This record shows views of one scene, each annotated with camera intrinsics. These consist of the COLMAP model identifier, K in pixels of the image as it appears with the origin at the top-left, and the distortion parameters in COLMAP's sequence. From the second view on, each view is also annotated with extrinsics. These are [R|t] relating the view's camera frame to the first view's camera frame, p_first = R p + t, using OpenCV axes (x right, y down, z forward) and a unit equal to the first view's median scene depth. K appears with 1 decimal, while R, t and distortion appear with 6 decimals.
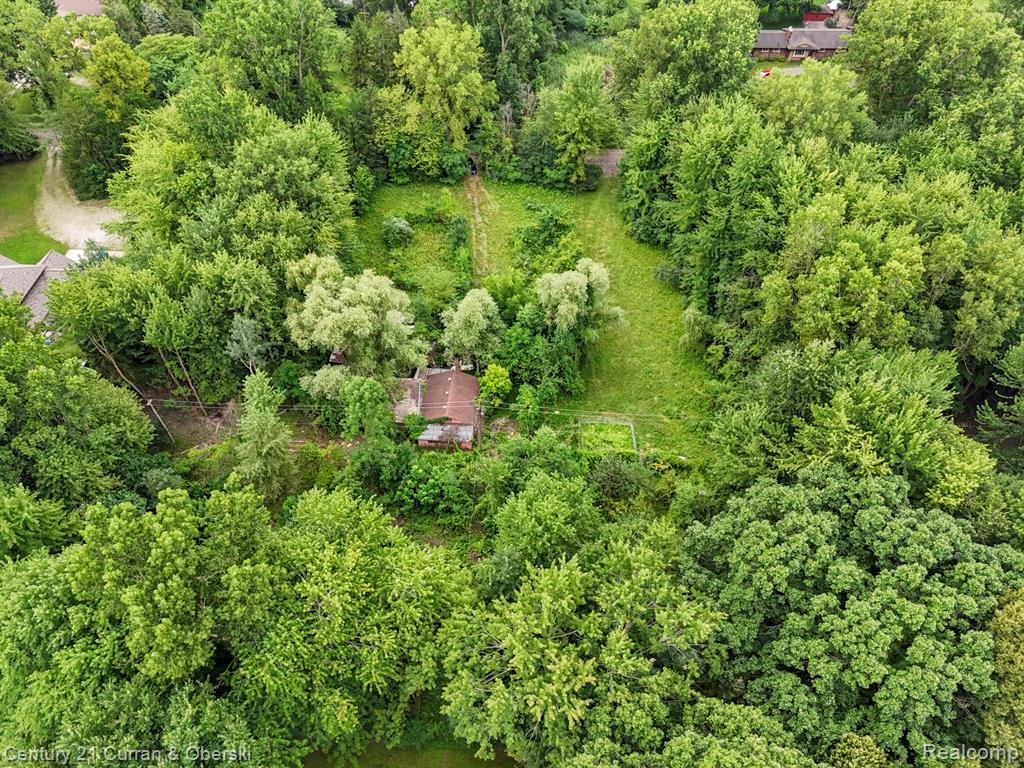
lens RADIAL K [[726.6, 0, 512.0], [0, 726.6, 384.0], [0, 0, 1]] dist [0.034982, -0.053244]
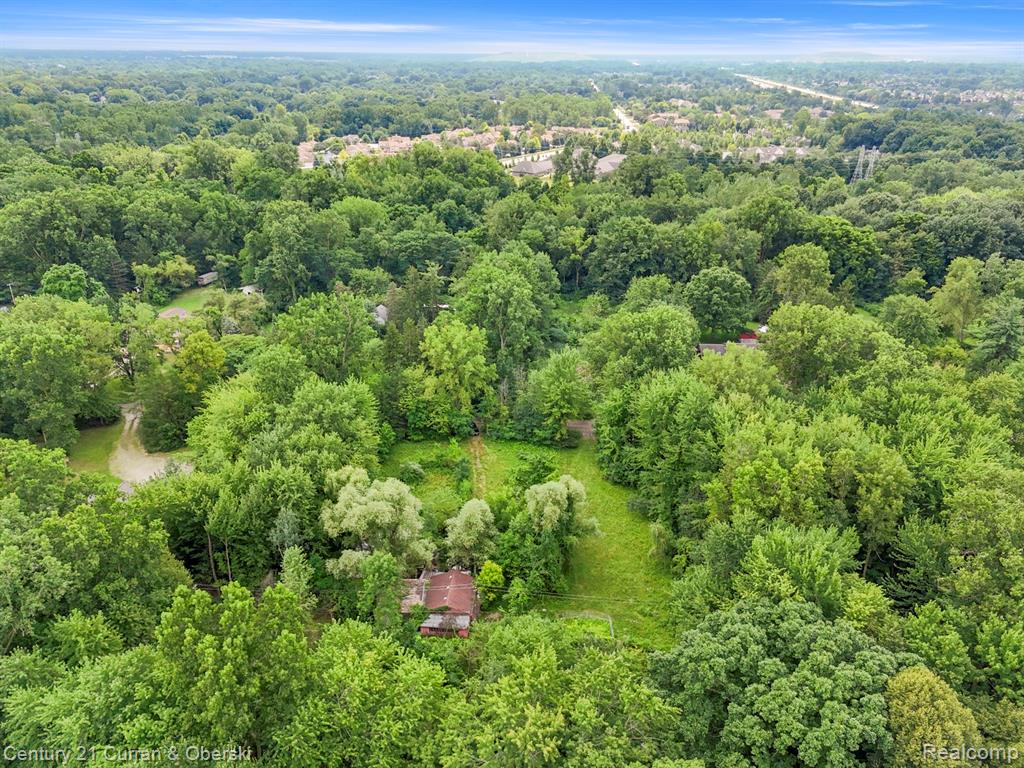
lens RADIAL K [[726.8, 0, 512.0], [0, 726.8, 384.0], [0, 0, 1]] dist [0.043885, -0.180819]
pose [[0.999931, 0.011747, -0.000203, 0.008023], [-0.010687, 0.902267, -0.431045, 0.209046], [-0.004880, 0.431017, 0.902331, -0.176241]]
